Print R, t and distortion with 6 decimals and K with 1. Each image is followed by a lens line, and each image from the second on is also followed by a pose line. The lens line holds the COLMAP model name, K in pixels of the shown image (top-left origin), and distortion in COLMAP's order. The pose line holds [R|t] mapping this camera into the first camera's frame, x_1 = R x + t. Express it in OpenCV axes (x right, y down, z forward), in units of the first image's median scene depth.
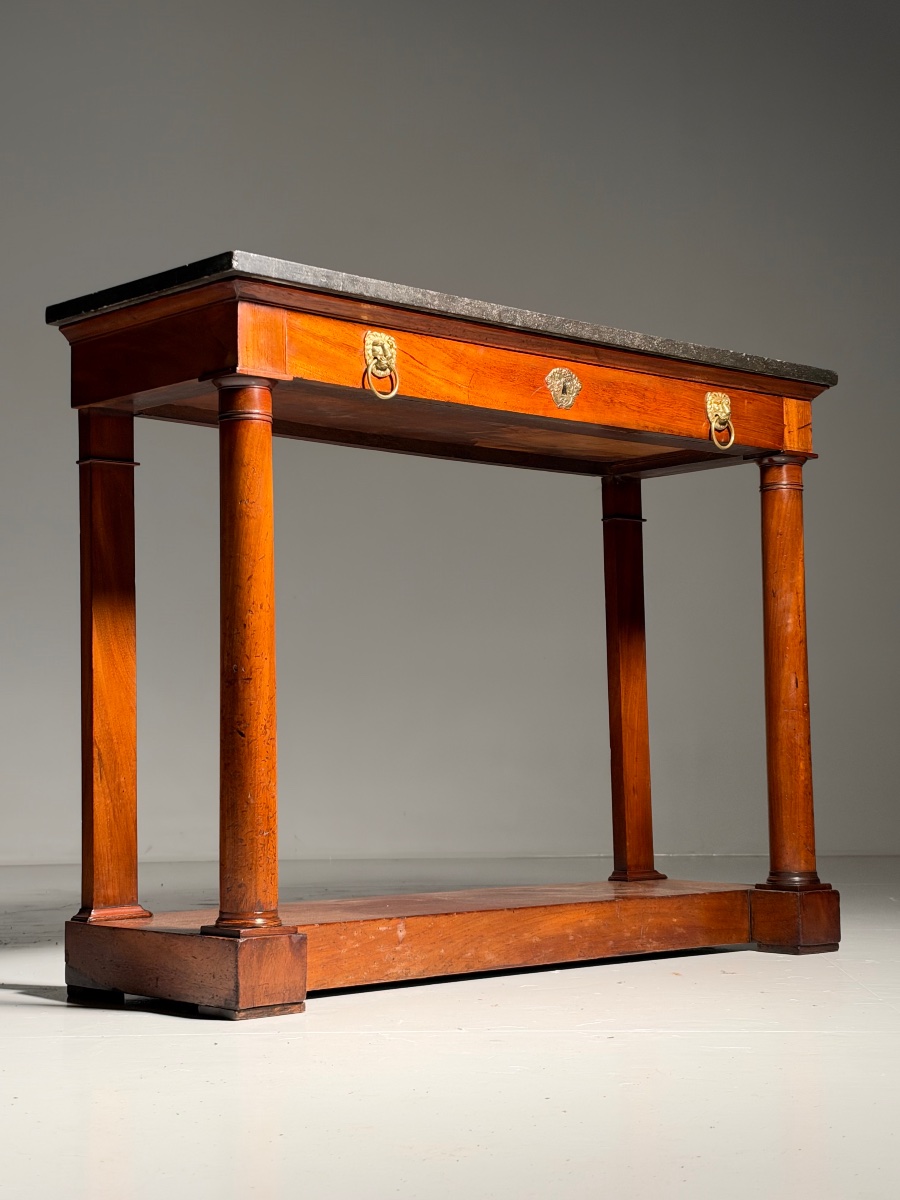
lens RADIAL K [[1953.1, 0, 451.7], [0, 1953.1, 594.7], [0, 0, 1]] dist [0.230803, 0.000000]
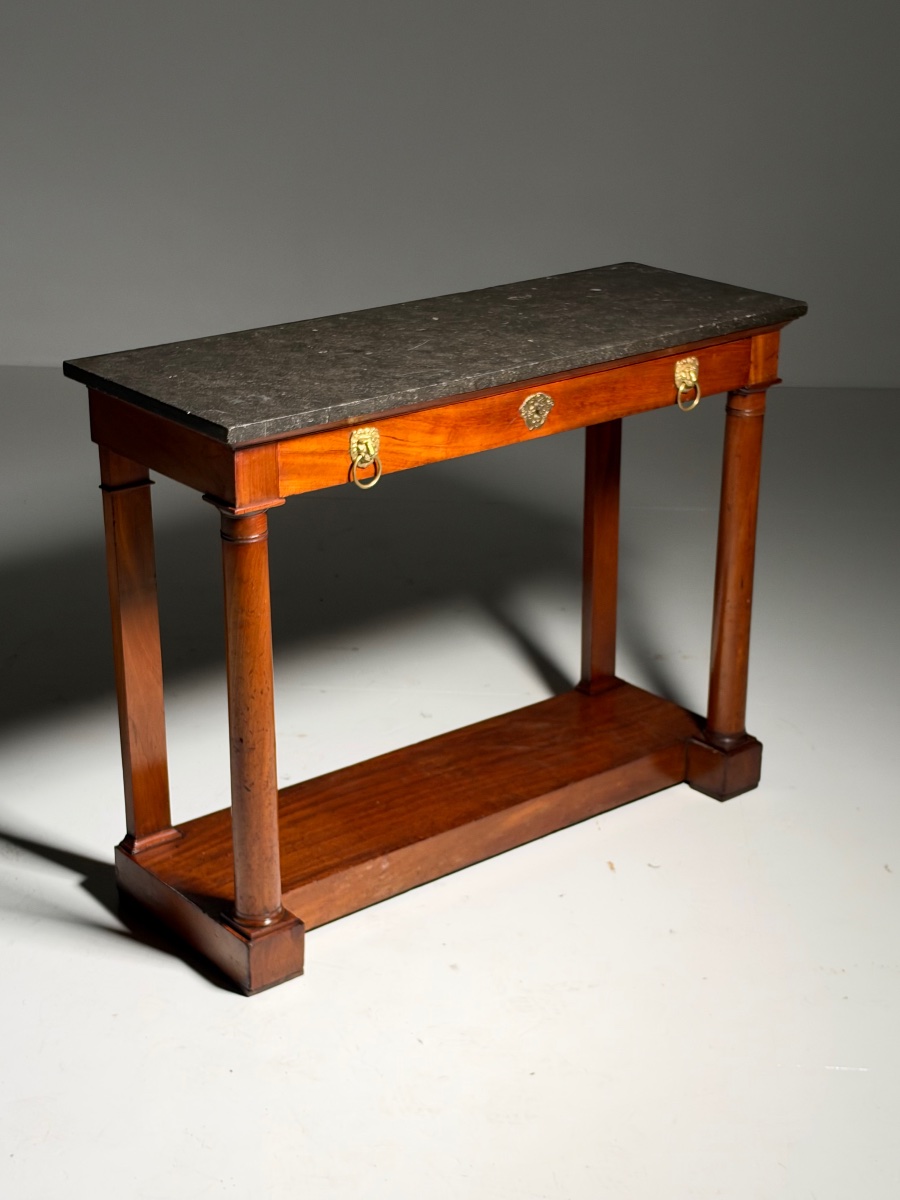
lens RADIAL K [[1953.1, 0, 448.9], [0, 1953.1, 599.7], [0, 0, 1]] dist [0.230803, 0.000000]
pose [[0.999344, 0.027444, -0.023612, 0.038326], [-0.014582, 0.902086, 0.431310, -0.502094], [0.033137, -0.430683, 0.901895, -0.037170]]
